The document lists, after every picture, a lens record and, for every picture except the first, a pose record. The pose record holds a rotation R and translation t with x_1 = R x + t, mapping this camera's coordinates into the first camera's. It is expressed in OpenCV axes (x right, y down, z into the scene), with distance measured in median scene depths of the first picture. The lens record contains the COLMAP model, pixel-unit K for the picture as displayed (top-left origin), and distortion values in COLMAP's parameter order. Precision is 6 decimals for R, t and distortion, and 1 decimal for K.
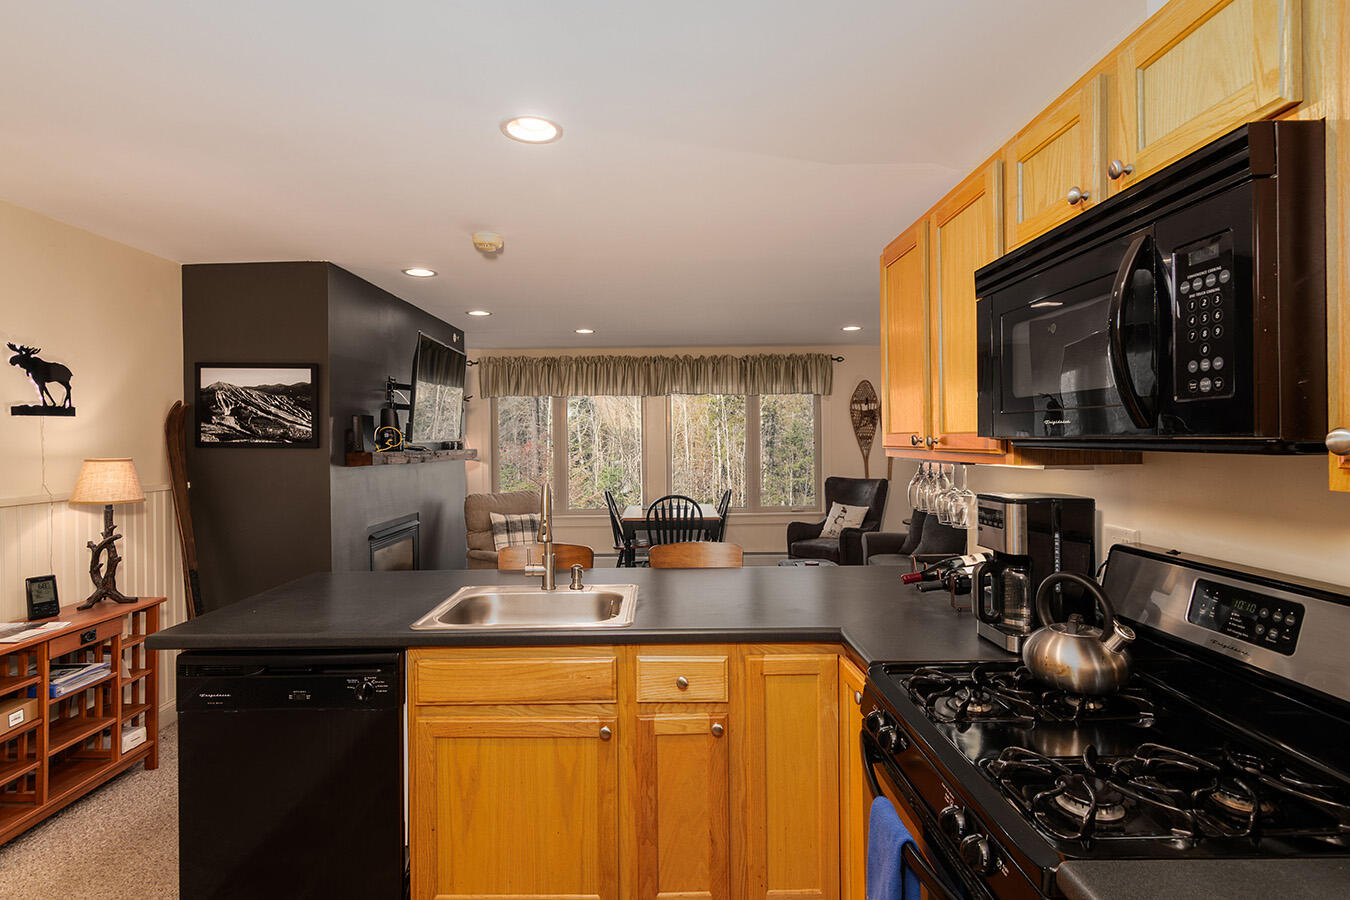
lens RADIAL K [[681.0, 0, 670.0], [0, 681.0, 438.5], [0, 0, 1]] dist [-0.001278, -0.000113]
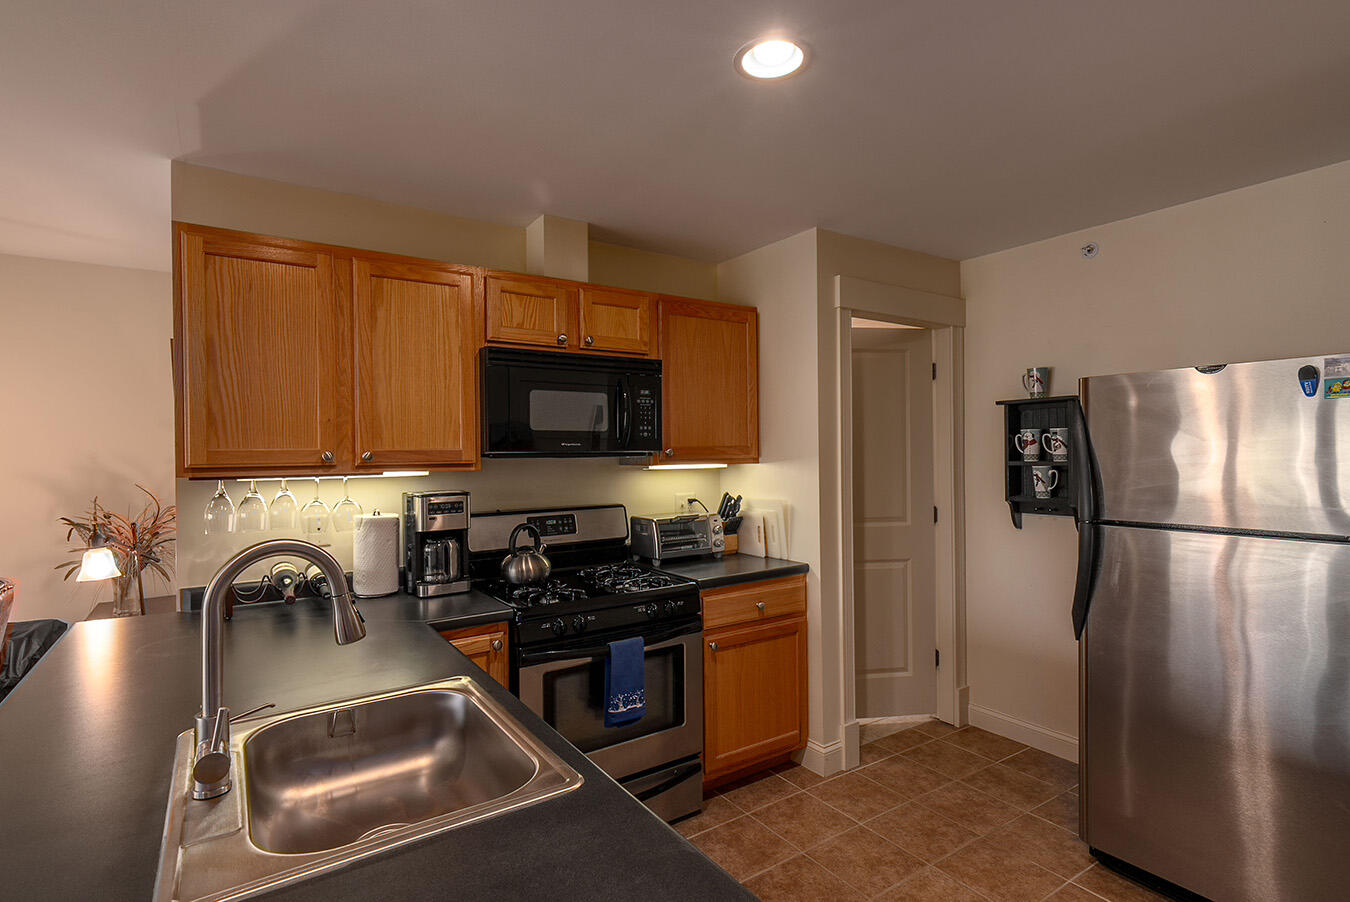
lens RADIAL K [[664.1, 0, 671.0], [0, 664.1, 454.0], [0, 0, 1]] dist [0.000173, 0.000075]
pose [[-0.547483, 0.011485, 0.836738, -0.281062], [0.013870, 0.999893, -0.004650, 0.004194], [-0.836702, 0.009060, -0.547584, 0.396924]]
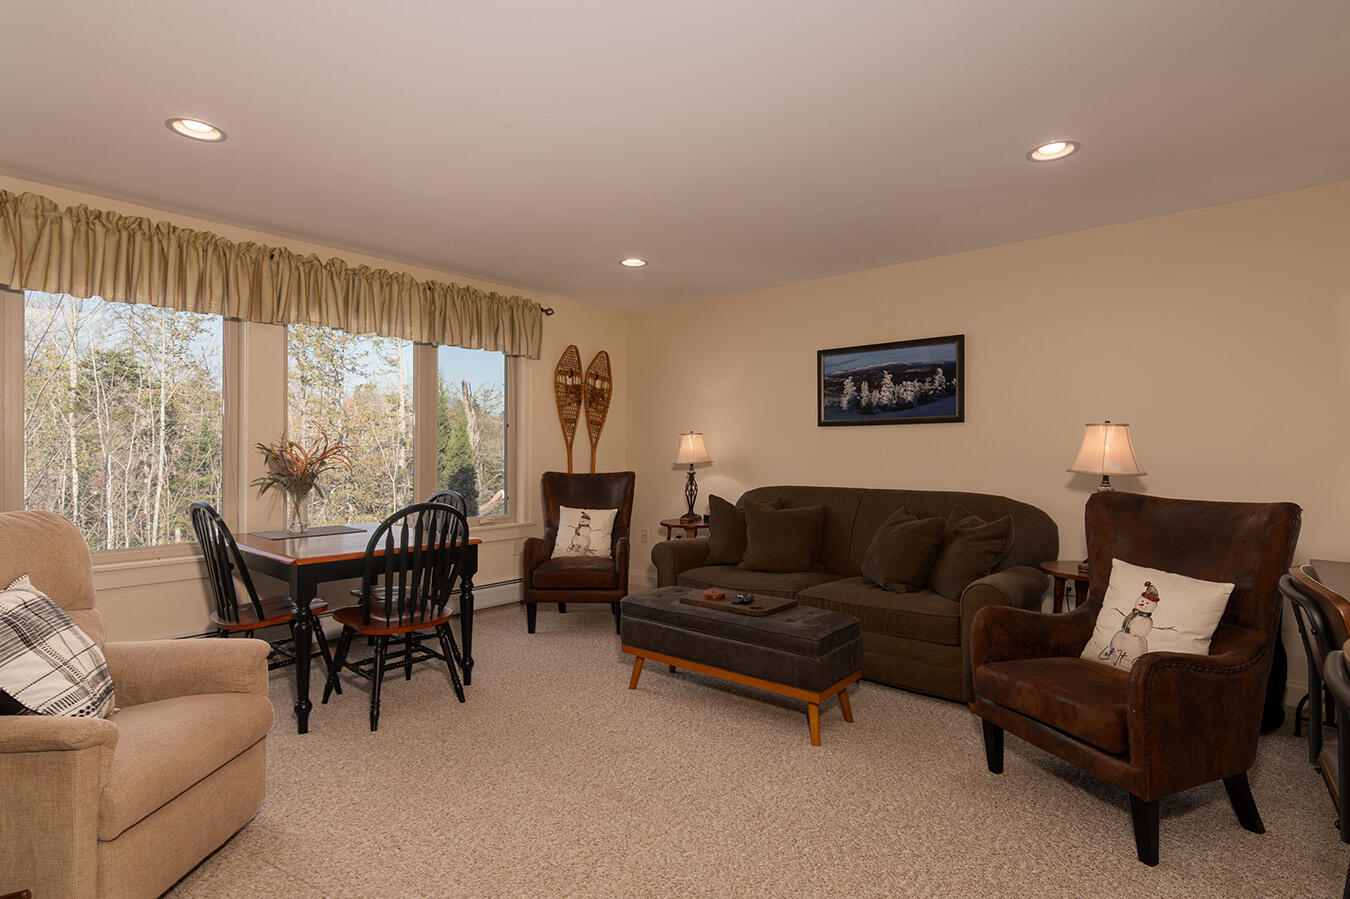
lens RADIAL K [[675.8, 0, 675.0], [0, 675.8, 449.5], [0, 0, 1]] dist [-0.000136, 0.000654]
pose [[0.659088, 0.010965, 0.751986, -0.255785], [-0.008355, 0.999939, -0.007259, 0.044481], [-0.752019, -0.001498, 0.659139, 0.518267]]
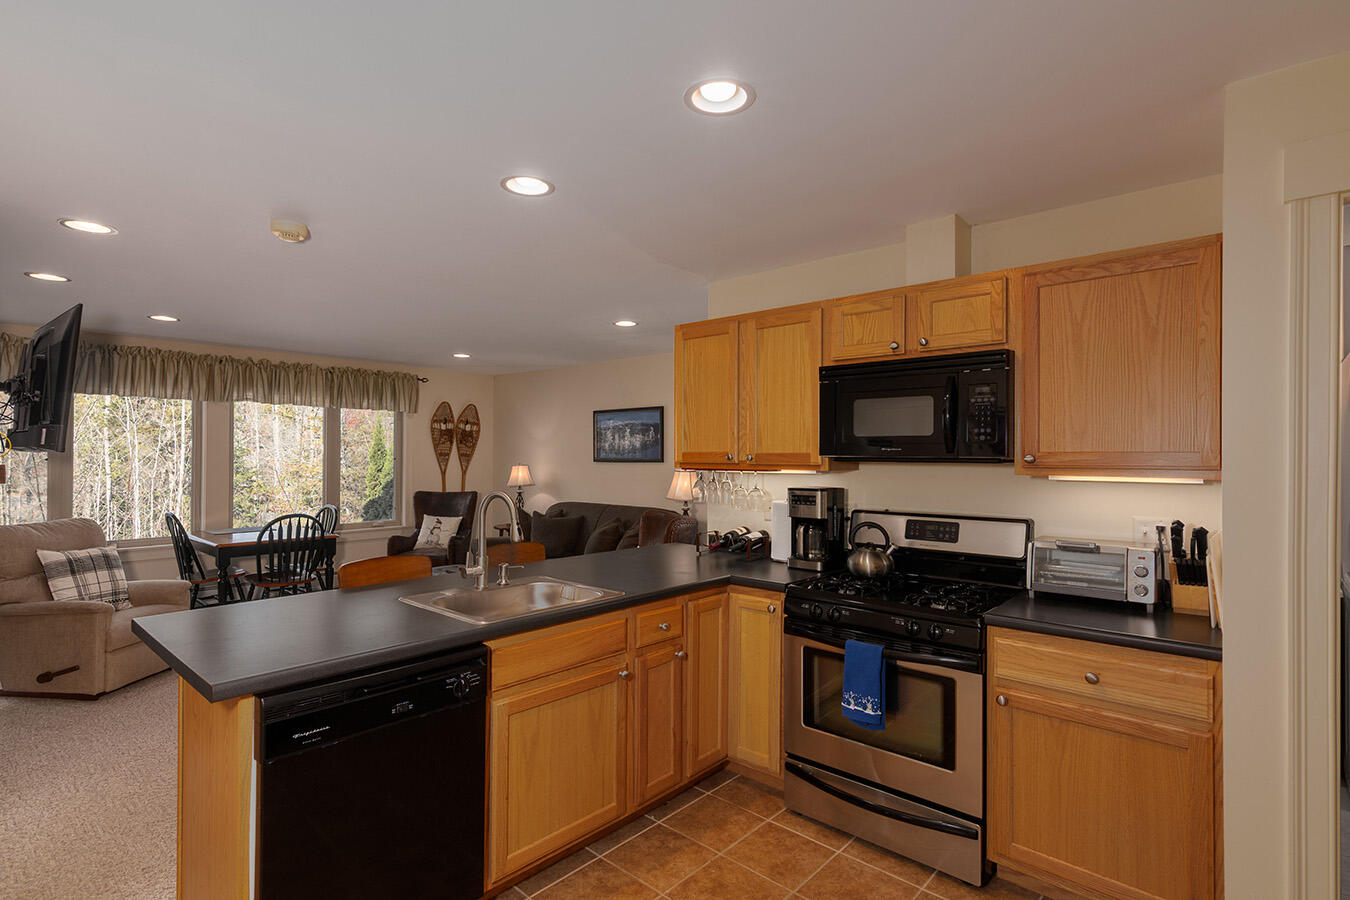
lens RADIAL K [[664.1, 0, 671.0], [0, 664.1, 453.0], [0, 0, 1]] dist [0.000173, 0.000075]
pose [[0.677661, 0.016376, 0.735192, -0.309302], [-0.012717, 0.999863, -0.010549, 0.004031], [-0.735264, -0.002200, 0.677777, 0.018236]]
